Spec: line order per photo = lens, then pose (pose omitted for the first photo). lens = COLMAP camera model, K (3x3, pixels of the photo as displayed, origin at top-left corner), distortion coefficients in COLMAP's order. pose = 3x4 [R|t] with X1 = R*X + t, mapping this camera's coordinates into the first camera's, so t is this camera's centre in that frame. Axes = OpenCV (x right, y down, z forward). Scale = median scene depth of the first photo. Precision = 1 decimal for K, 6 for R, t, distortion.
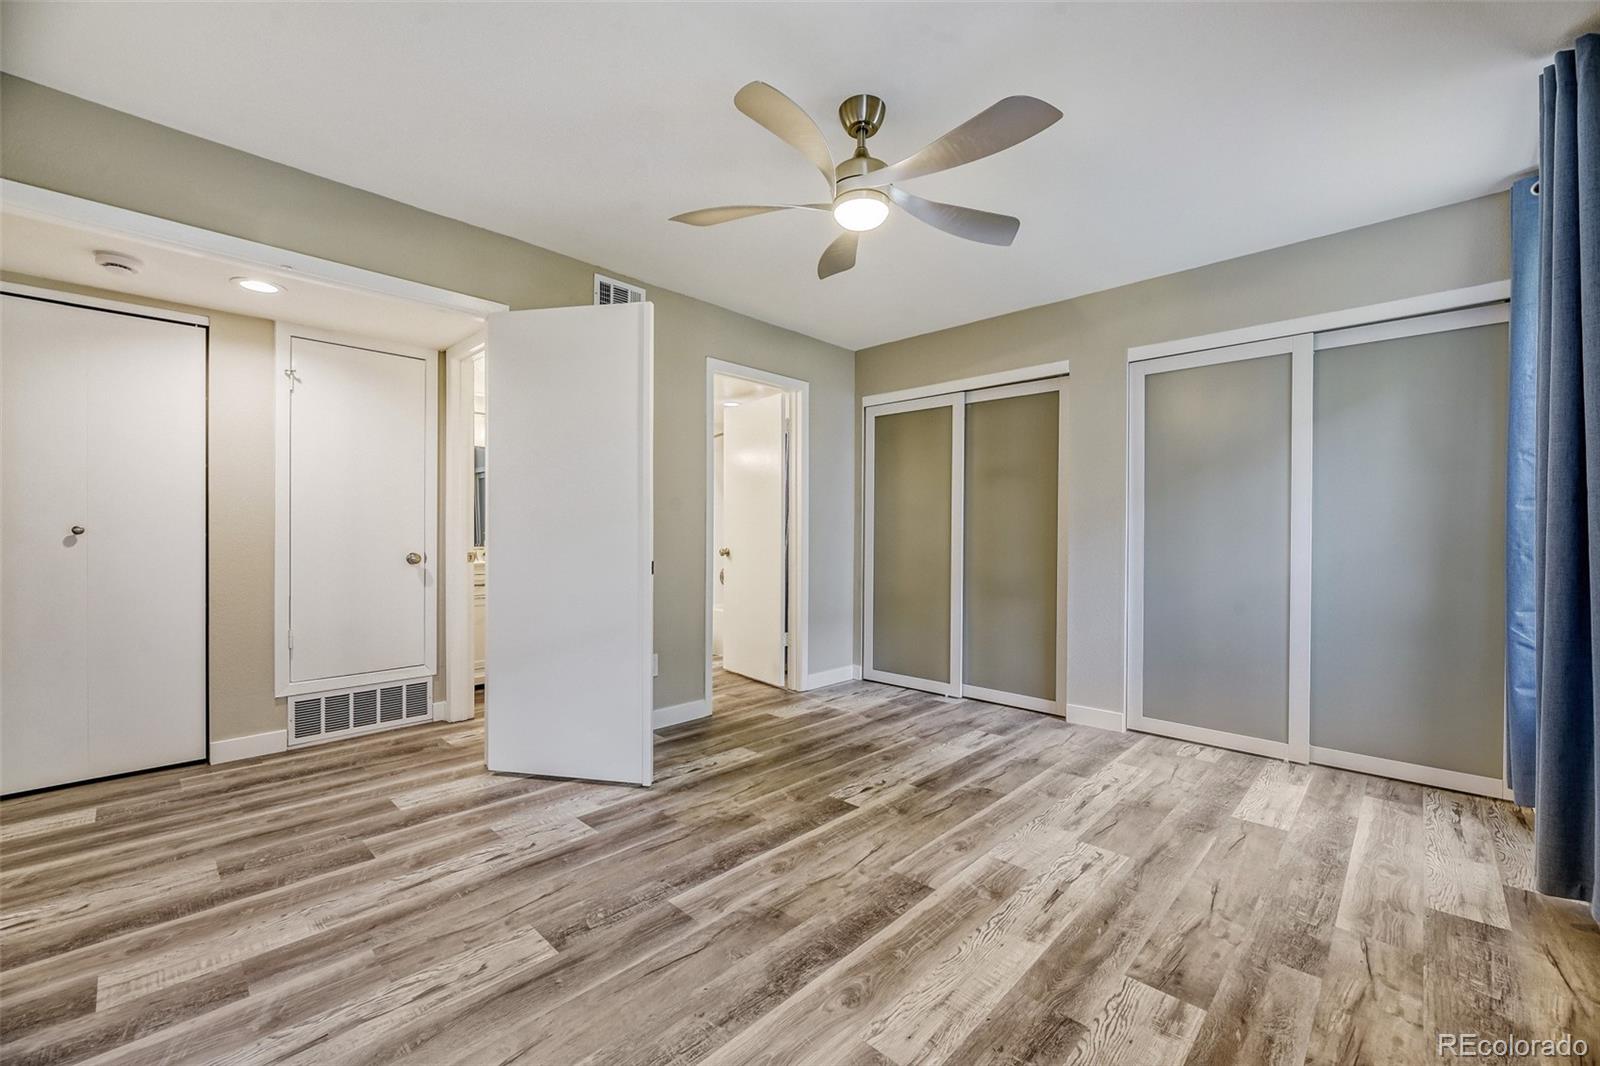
lens RADIAL K [[652.3, 0, 803.3], [0, 652.3, 546.0], [0, 0, 1]] dist [0.011394, -0.003779]
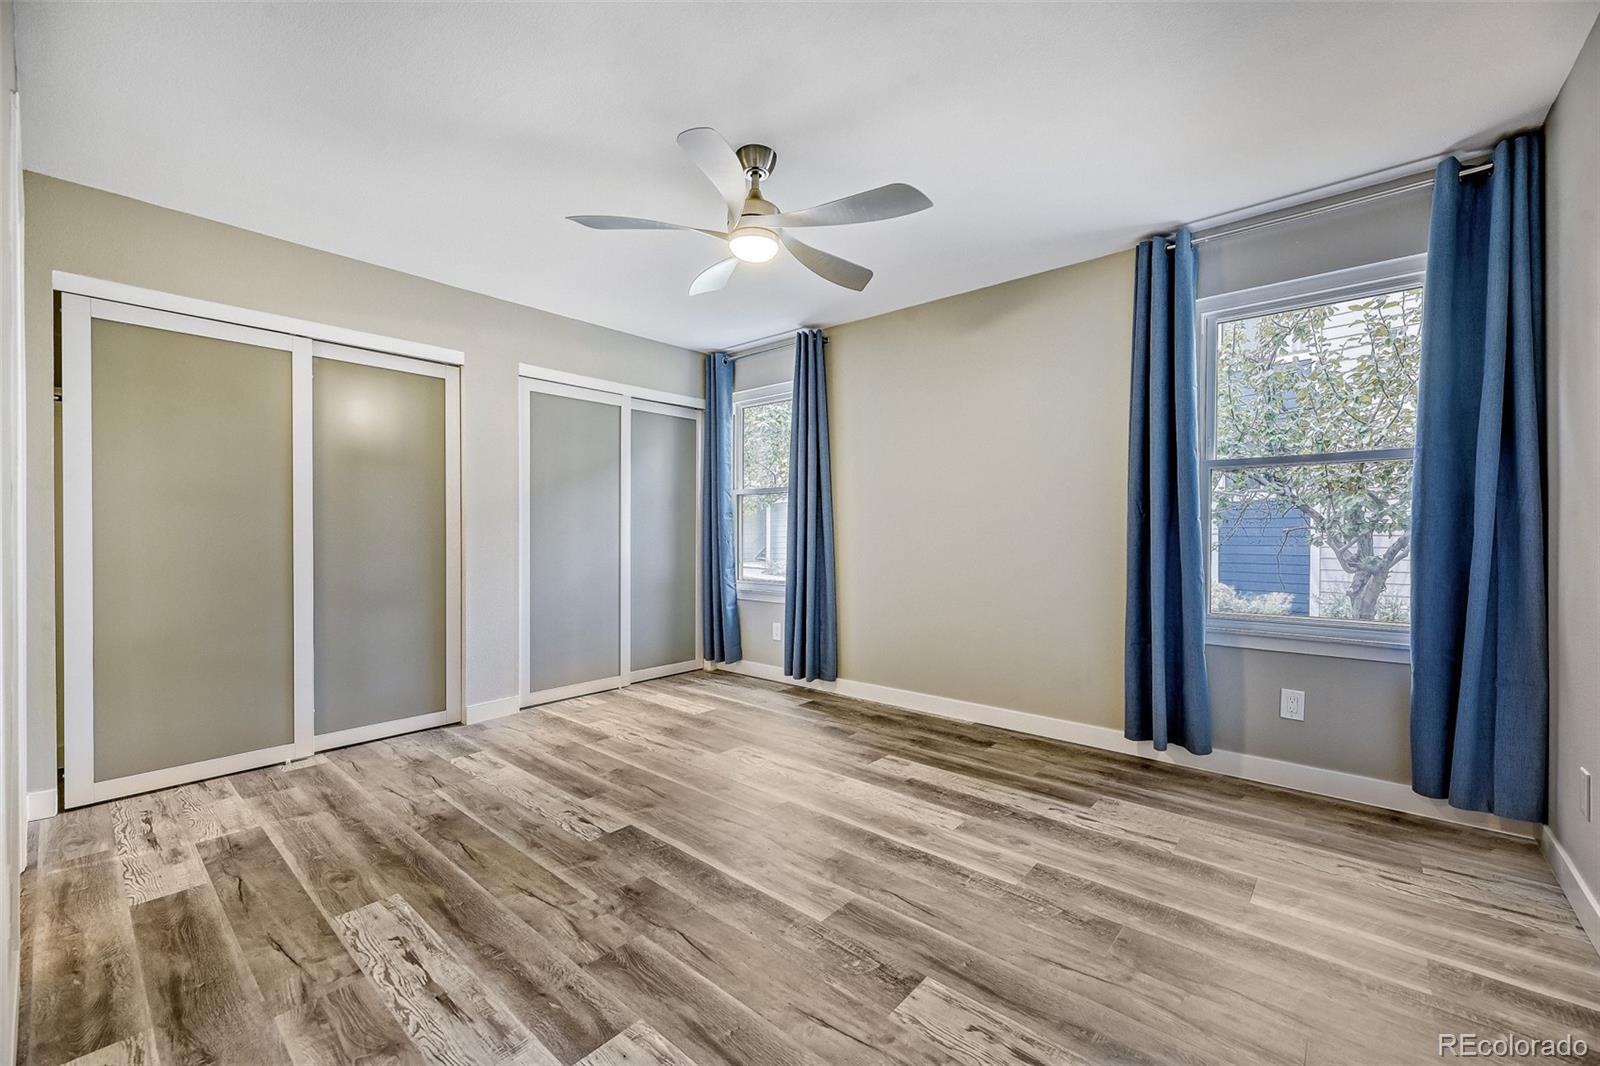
lens RADIAL K [[652.3, 0, 802.3], [0, 652.3, 524.3], [0, 0, 1]] dist [0.011394, -0.003779]
pose [[-0.056975, 0.009508, 0.998330, -0.743150], [0.022702, 0.999708, -0.008225, -0.010262], [-0.998117, 0.022195, -0.057174, 0.696136]]
